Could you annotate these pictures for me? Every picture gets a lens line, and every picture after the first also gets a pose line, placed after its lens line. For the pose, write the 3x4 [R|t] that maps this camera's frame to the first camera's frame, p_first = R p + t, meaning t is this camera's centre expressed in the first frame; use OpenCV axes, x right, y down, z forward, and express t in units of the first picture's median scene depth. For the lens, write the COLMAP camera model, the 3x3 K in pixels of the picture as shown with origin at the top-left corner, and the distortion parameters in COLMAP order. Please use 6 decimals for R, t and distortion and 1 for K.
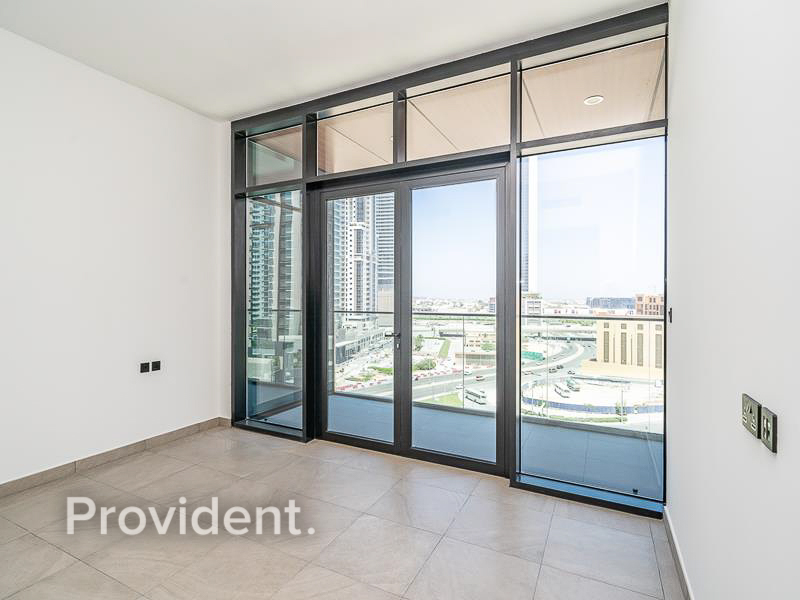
lens RADIAL K [[406.1, 0, 389.3], [0, 406.1, 300.8], [0, 0, 1]] dist [0.006738, -0.001209]
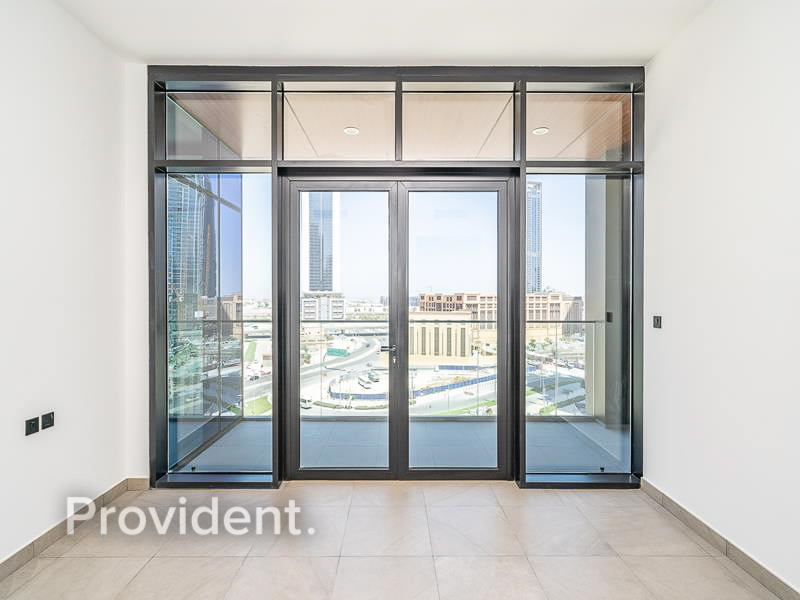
lens RADIAL K [[406.1, 0, 401.2], [0, 406.1, 299.2], [0, 0, 1]] dist [0.006738, -0.001209]
pose [[0.886070, -0.006784, 0.463503, -0.352844], [0.008029, 0.999968, -0.000714, -0.023495], [-0.463483, 0.004354, 0.886095, 0.165506]]
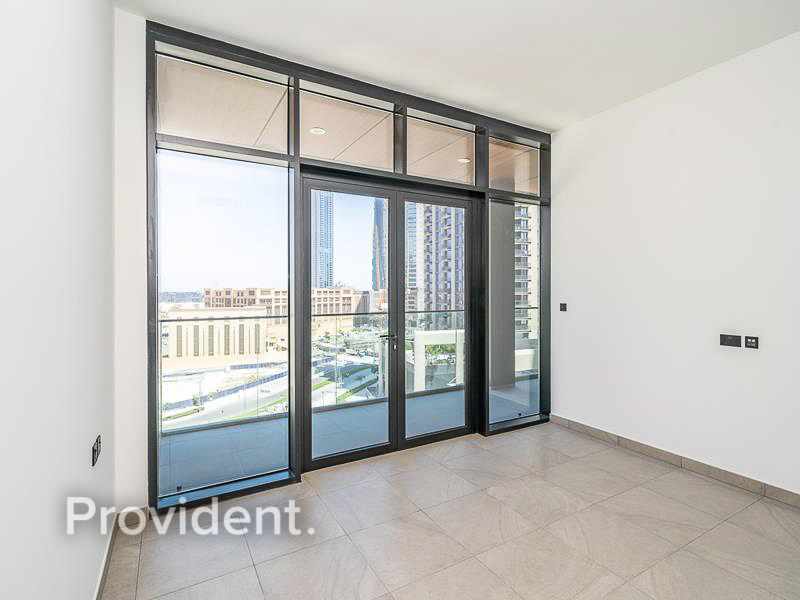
lens RADIAL K [[406.1, 0, 400.9], [0, 406.1, 294.1], [0, 0, 1]] dist [0.006738, -0.001209]
pose [[0.533601, -0.013267, 0.845632, -0.778147], [0.014853, 0.999870, 0.006315, -0.028644], [-0.845606, 0.009191, 0.533728, 0.389330]]
